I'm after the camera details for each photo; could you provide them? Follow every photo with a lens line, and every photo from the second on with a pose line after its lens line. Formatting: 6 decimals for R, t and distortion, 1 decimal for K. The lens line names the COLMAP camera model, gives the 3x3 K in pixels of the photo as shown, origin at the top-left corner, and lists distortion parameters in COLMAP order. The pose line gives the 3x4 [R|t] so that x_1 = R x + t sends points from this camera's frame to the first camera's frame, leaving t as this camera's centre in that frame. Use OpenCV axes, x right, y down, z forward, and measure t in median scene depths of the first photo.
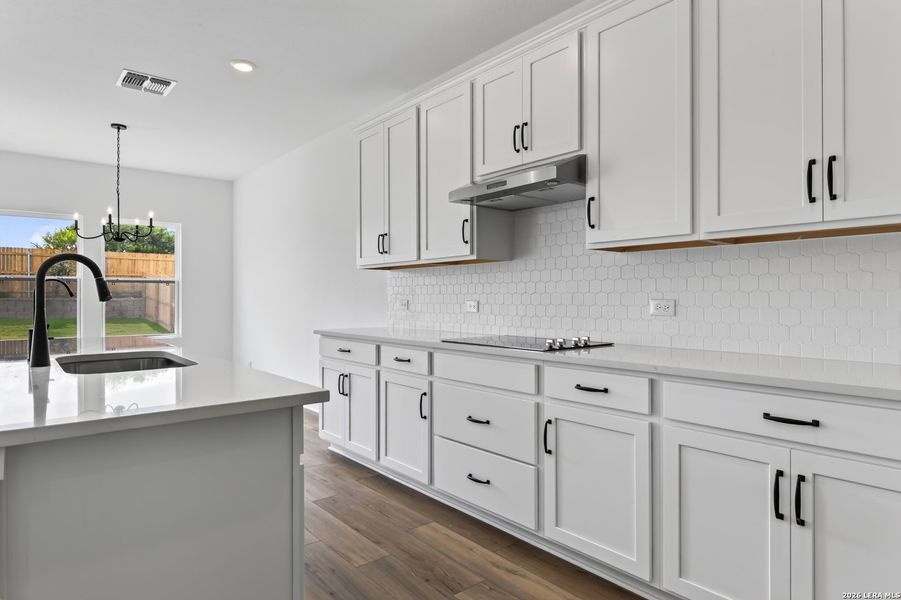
lens RADIAL K [[519.9, 0, 452.8], [0, 519.9, 299.9], [0, 0, 1]] dist [-0.022467, 0.002151]
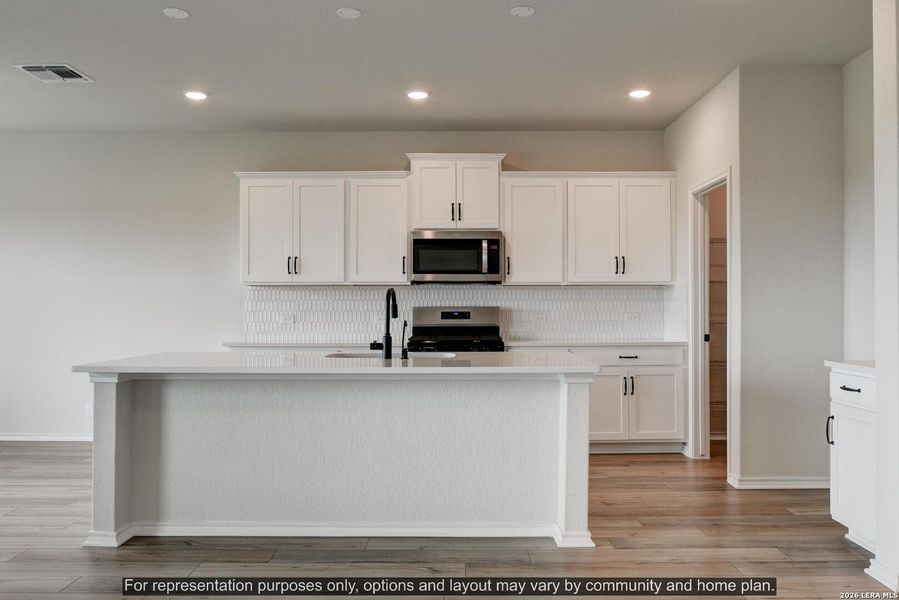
lens RADIAL K [[679.9, 0, 431.5], [0, 679.9, 304.1], [0, 0, 1]] dist [0.009944, 0.023755]
pose [[0.697391, 0.012412, 0.716584, -1.602938], [-0.000368, 0.999856, -0.016961, 0.009494], [-0.716691, 0.011564, 0.697295, -0.464319]]
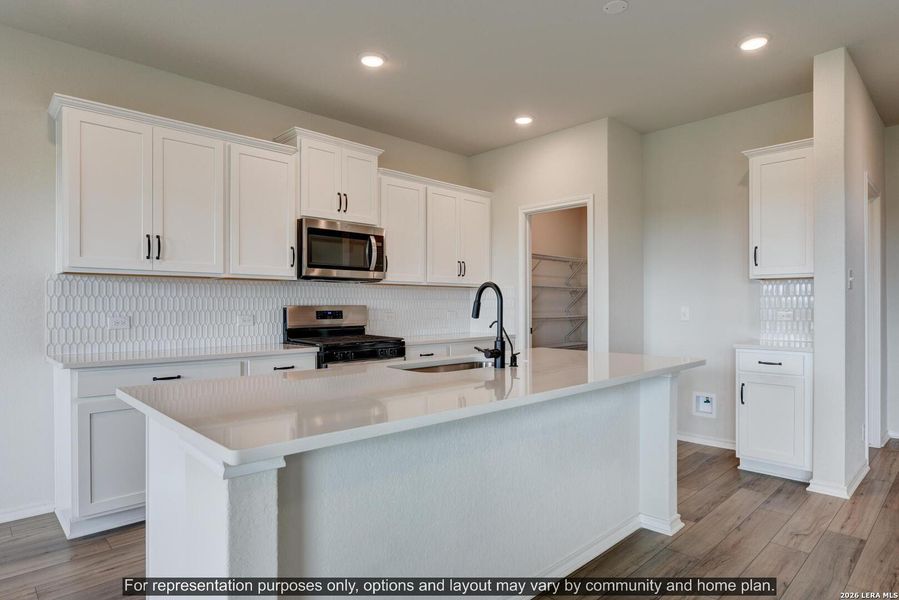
lens RADIAL K [[536.2, 0, 449.2], [0, 536.2, 313.5], [0, 0, 1]] dist [-0.008521, -0.001662]
pose [[0.014686, -0.005023, 0.999880, -1.563326], [0.007451, 0.999960, 0.004913, -0.002108], [-0.999864, 0.007377, 0.014723, 0.753308]]
